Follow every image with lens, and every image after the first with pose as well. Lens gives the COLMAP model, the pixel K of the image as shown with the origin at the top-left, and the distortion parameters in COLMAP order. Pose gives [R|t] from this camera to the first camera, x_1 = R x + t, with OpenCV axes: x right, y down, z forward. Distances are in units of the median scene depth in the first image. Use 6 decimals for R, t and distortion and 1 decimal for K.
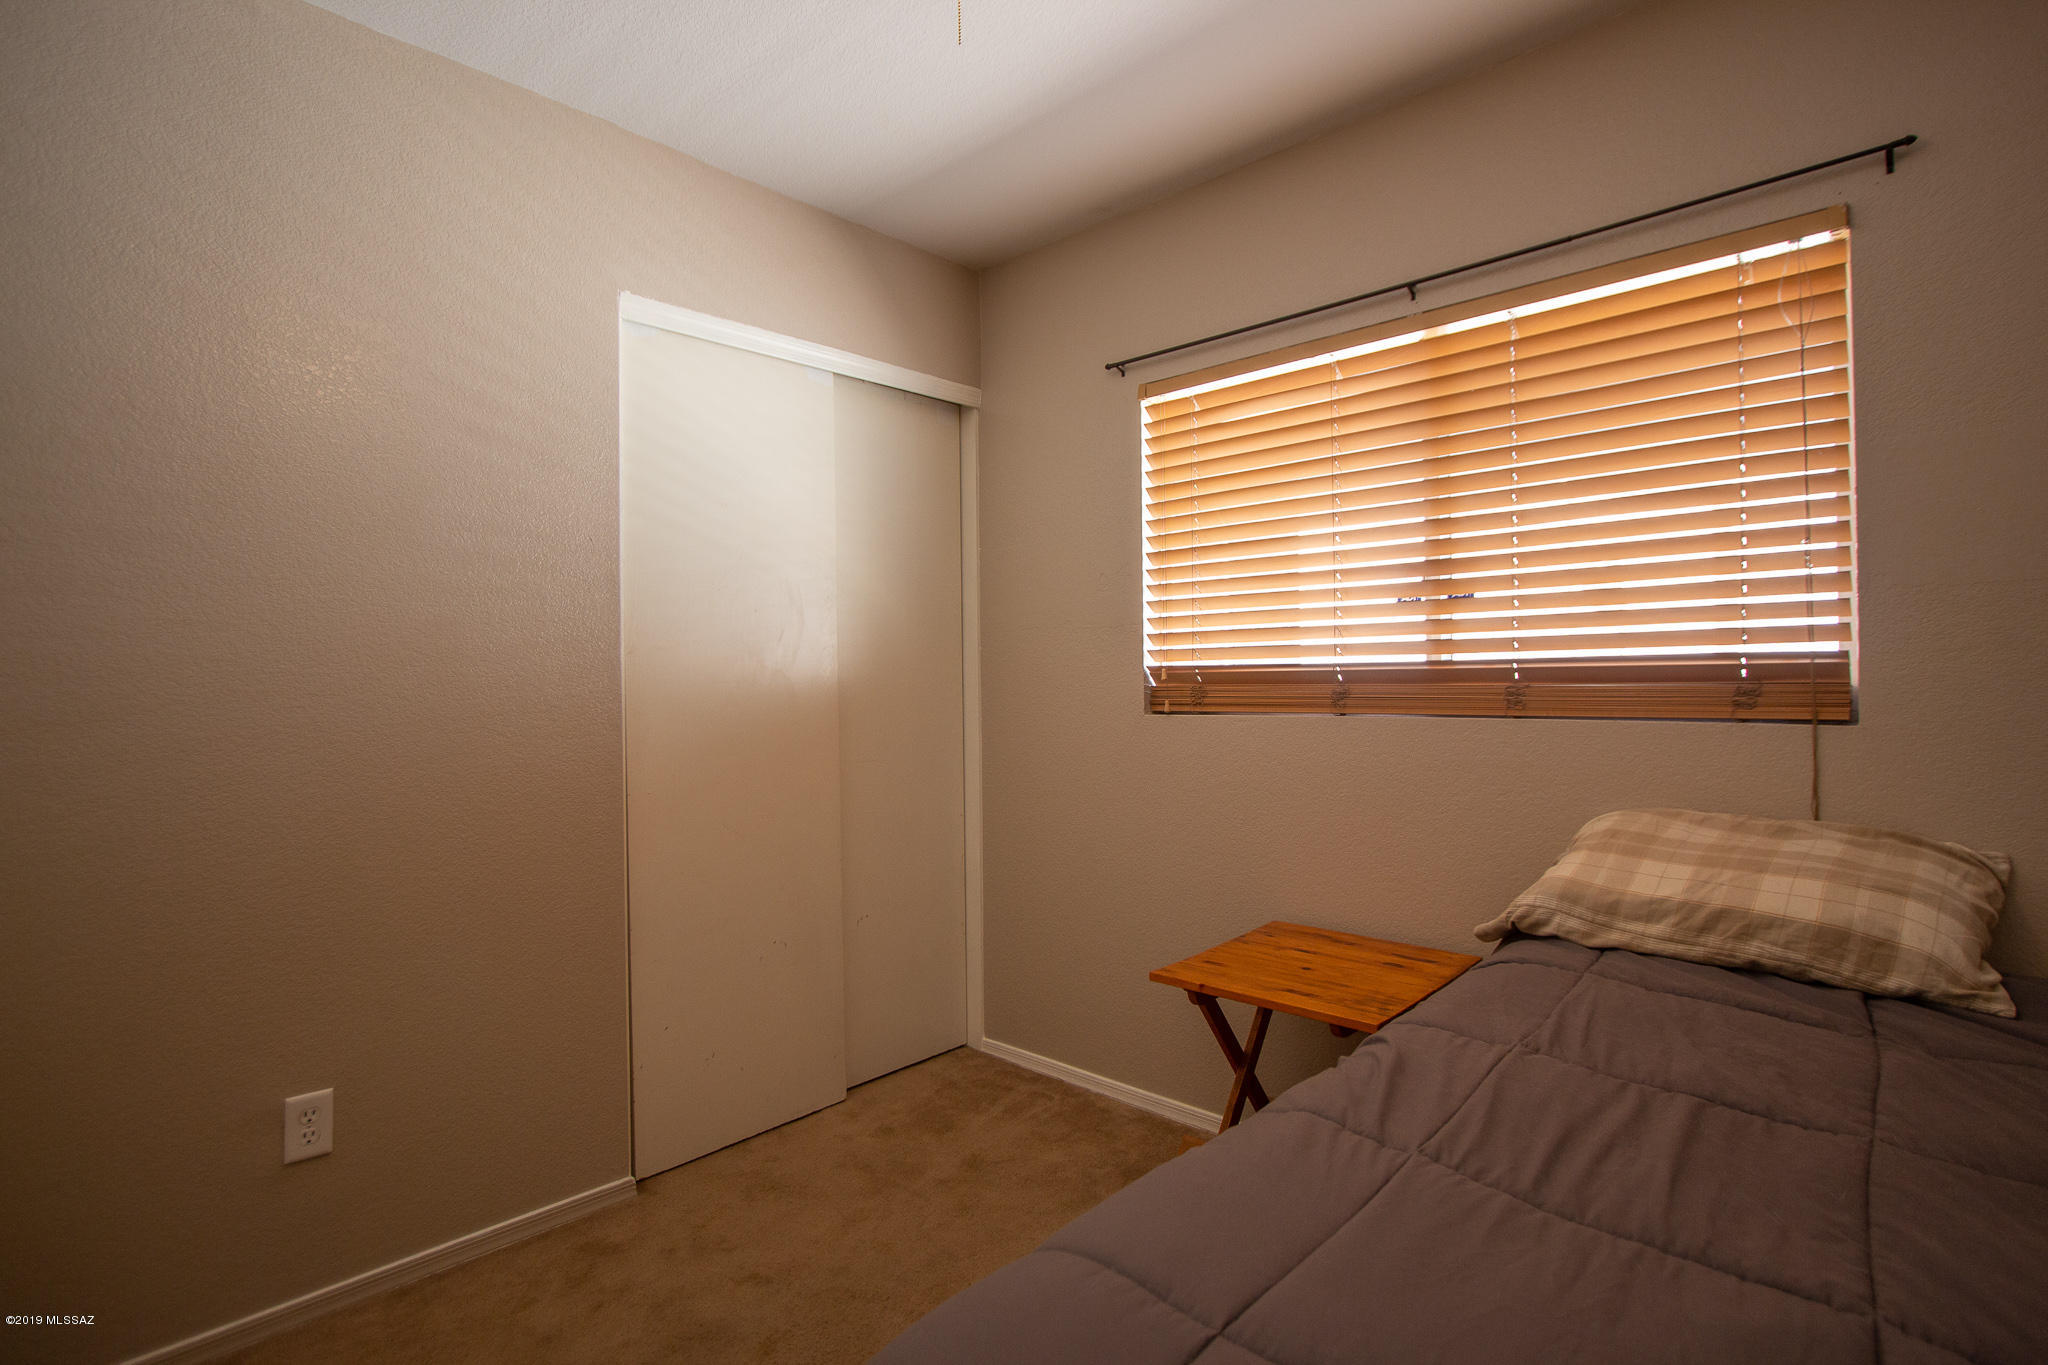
lens RADIAL K [[1039.2, 0, 1021.5], [0, 1039.2, 675.7], [0, 0, 1]] dist [0.005196, 0.000288]
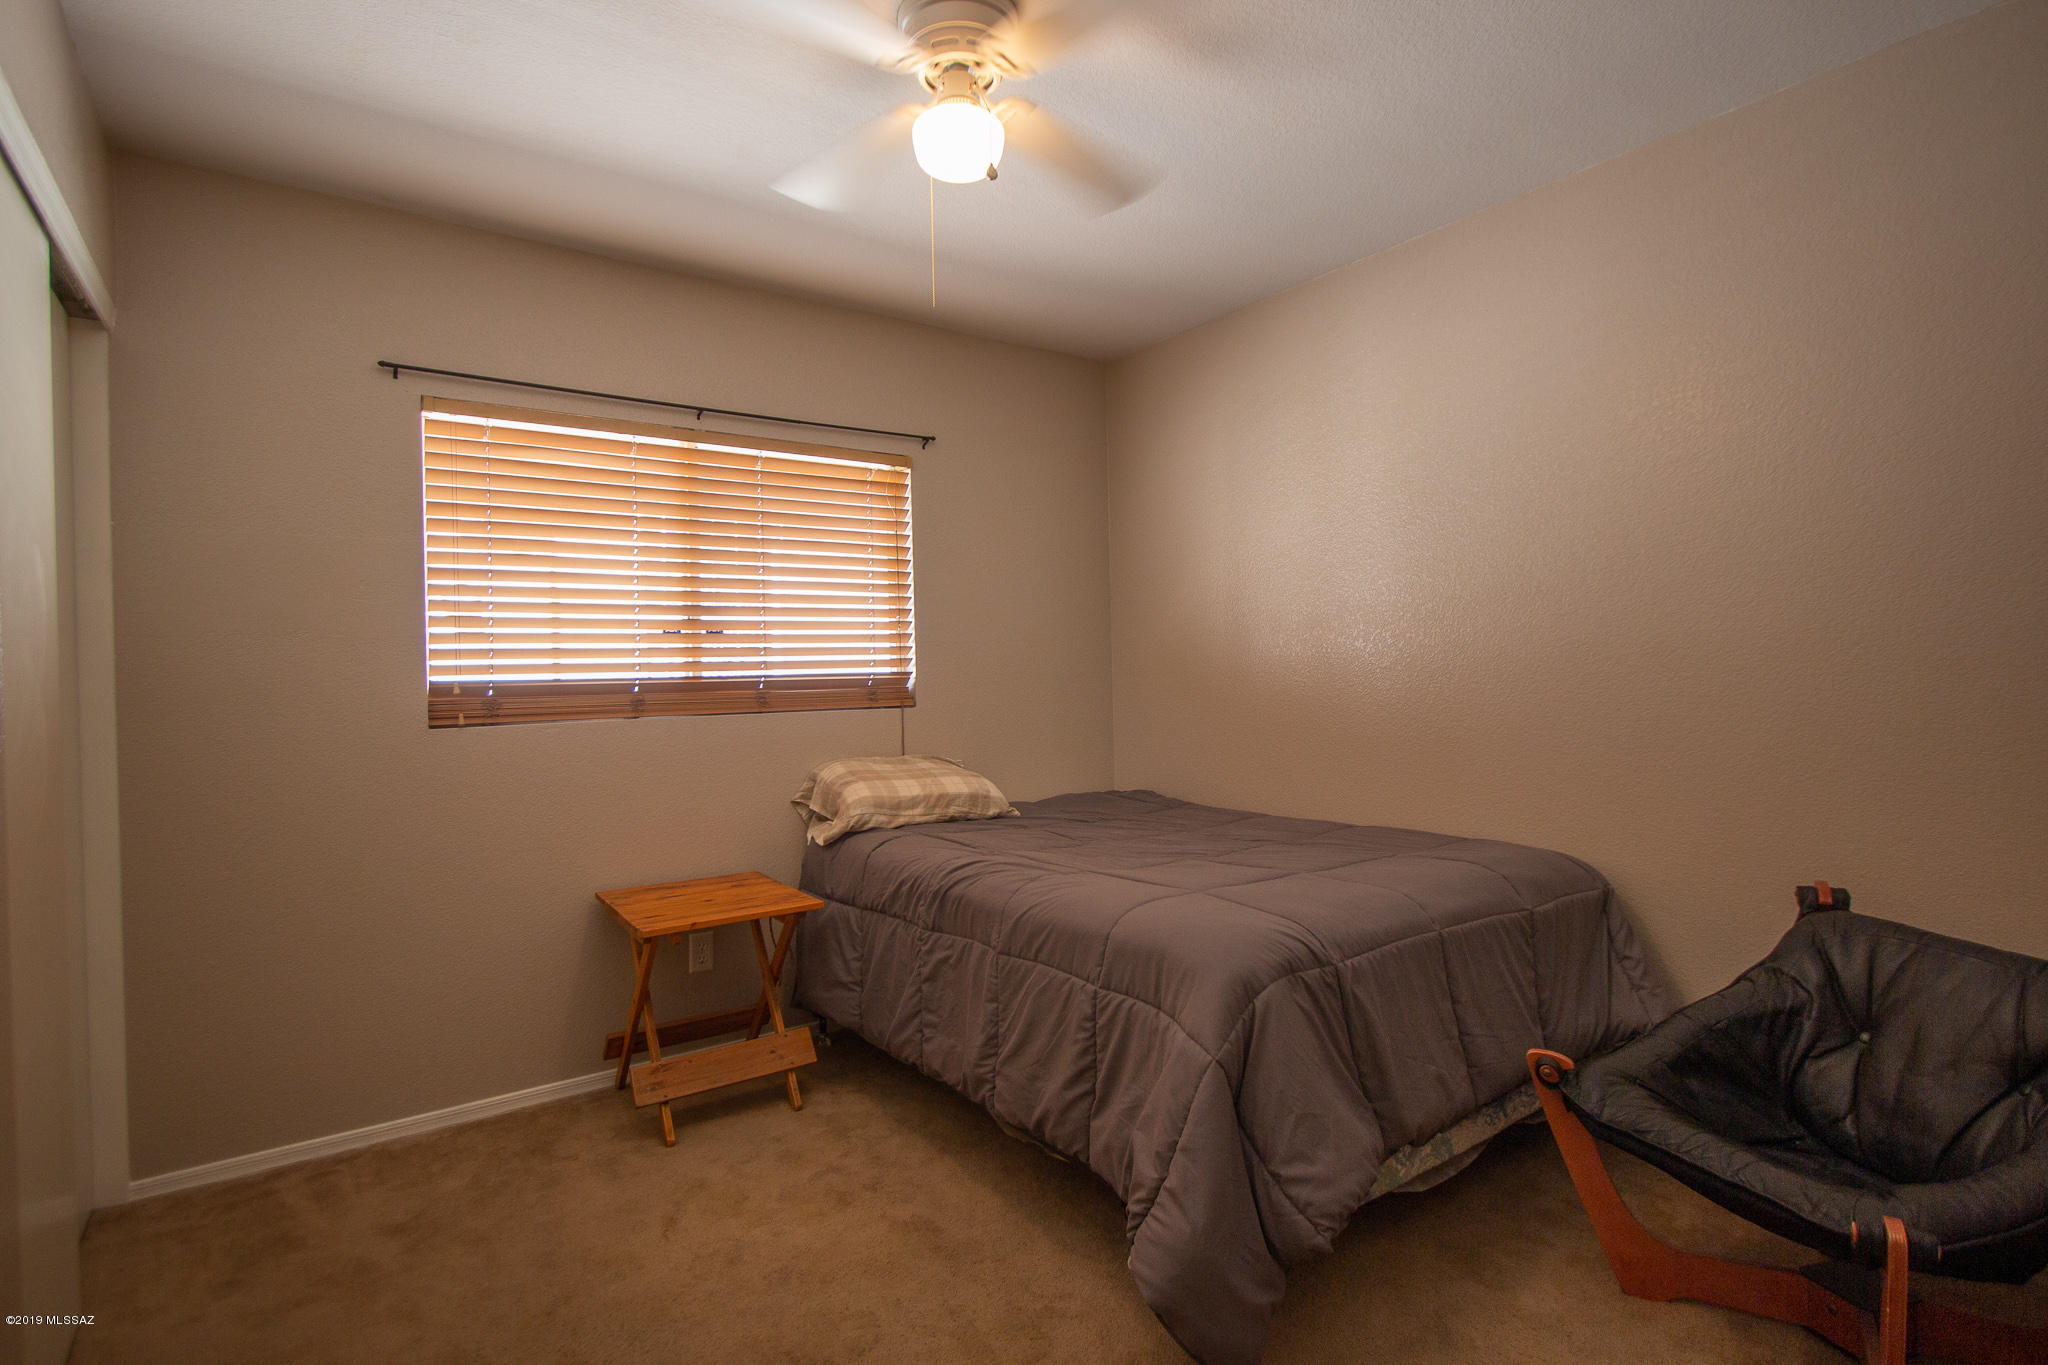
lens RADIAL K [[1039.2, 0, 1013.7], [0, 1039.2, 685.8], [0, 0, 1]] dist [0.005196, 0.000288]
pose [[0.178630, 0.007110, 0.983891, -0.901772], [0.023774, 0.999651, -0.011540, 0.024566], [-0.983629, 0.025452, 0.178398, 0.329657]]
